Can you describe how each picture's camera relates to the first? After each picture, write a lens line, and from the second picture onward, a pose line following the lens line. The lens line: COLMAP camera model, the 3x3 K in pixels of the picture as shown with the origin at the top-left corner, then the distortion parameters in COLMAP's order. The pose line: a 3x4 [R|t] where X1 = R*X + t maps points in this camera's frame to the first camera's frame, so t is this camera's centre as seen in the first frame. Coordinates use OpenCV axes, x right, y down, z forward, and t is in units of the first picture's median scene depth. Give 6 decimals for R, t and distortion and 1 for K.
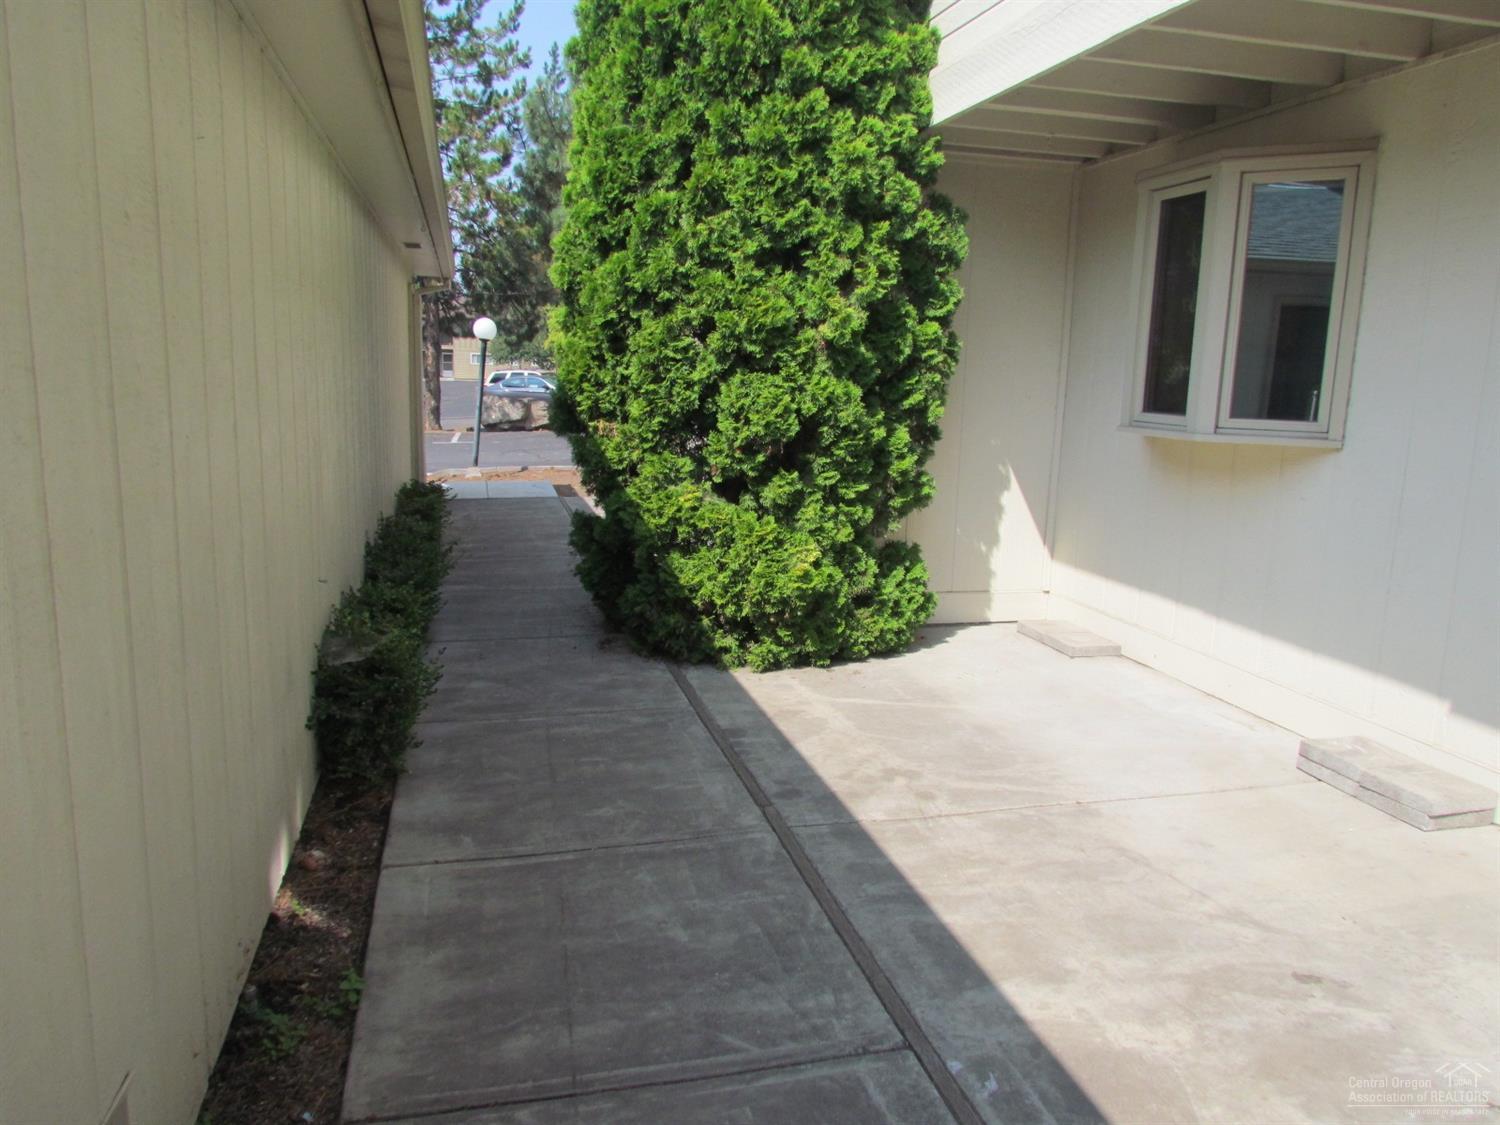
lens RADIAL K [[1072.9, 0, 751.6], [0, 1072.9, 564.2], [0, 0, 1]] dist [-0.028366, 0.005592]
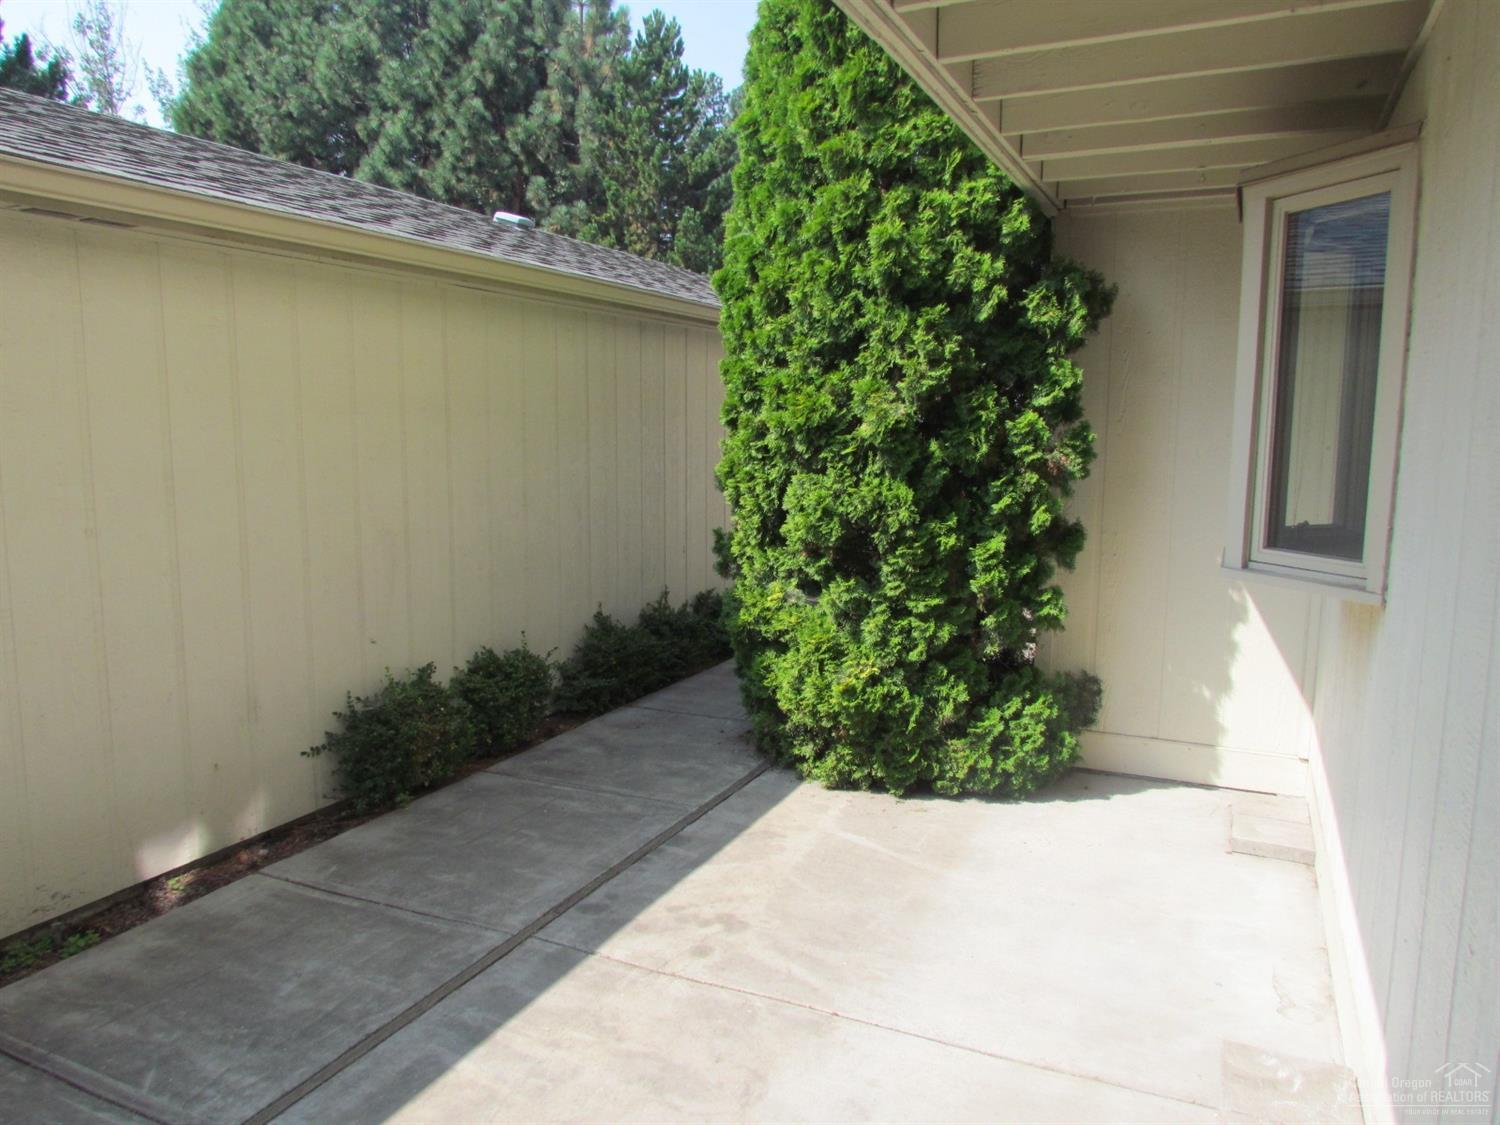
lens RADIAL K [[1072.9, 0, 751.6], [0, 1072.9, 565.3], [0, 0, 1]] dist [-0.028366, 0.005592]
pose [[0.773166, 0.062440, -0.631123, 0.580036], [-0.099261, 0.994791, -0.023182, -0.070554], [0.626388, 0.080570, 0.775337, 0.235584]]
